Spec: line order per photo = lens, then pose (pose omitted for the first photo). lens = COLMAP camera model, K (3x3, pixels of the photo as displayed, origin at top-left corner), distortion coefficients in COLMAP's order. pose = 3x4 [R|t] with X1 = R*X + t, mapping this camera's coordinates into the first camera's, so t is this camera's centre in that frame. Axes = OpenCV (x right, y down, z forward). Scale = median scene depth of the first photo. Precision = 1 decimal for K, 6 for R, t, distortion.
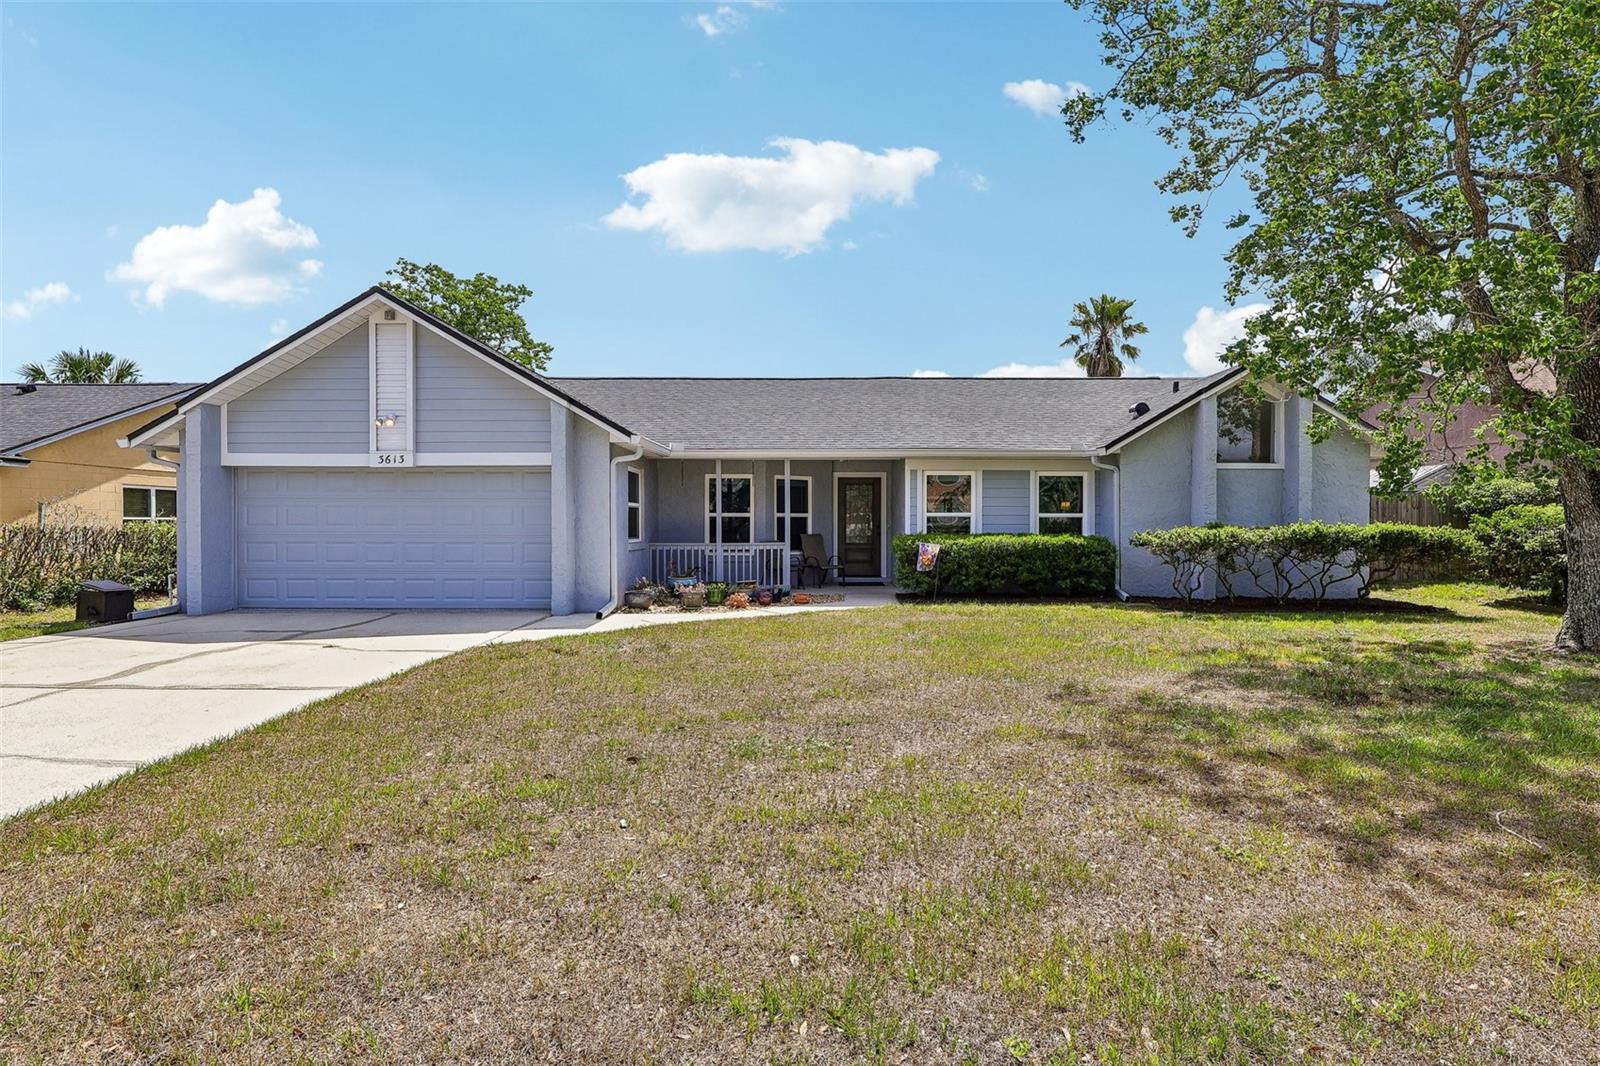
lens RADIAL K [[804.4, 0, 799.9], [0, 804.4, 525.6], [0, 0, 1]] dist [-0.013506, 0.000499]
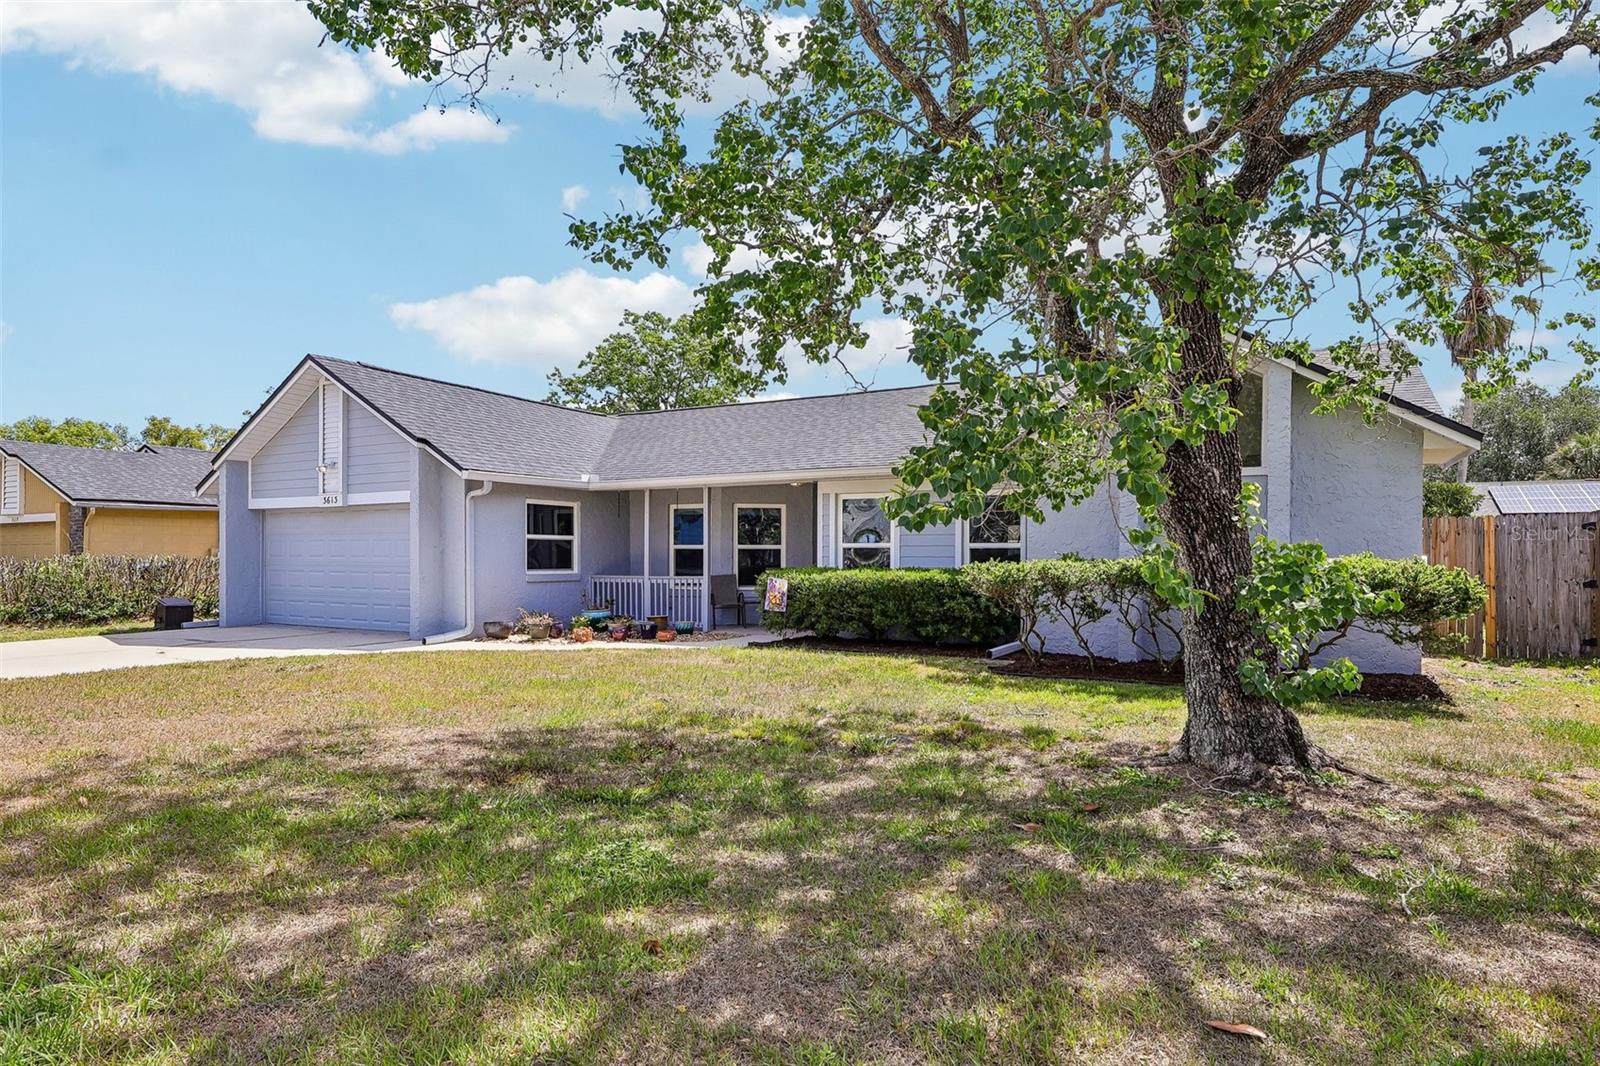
lens RADIAL K [[876.7, 0, 800.2], [0, 876.7, 541.3], [0, 0, 1]] dist [0.002361, 0.000385]
pose [[0.886151, -0.007022, -0.463344, 0.624082], [-0.002739, 0.999788, -0.020391, 0.001276], [0.463389, 0.019338, 0.885944, 0.172334]]
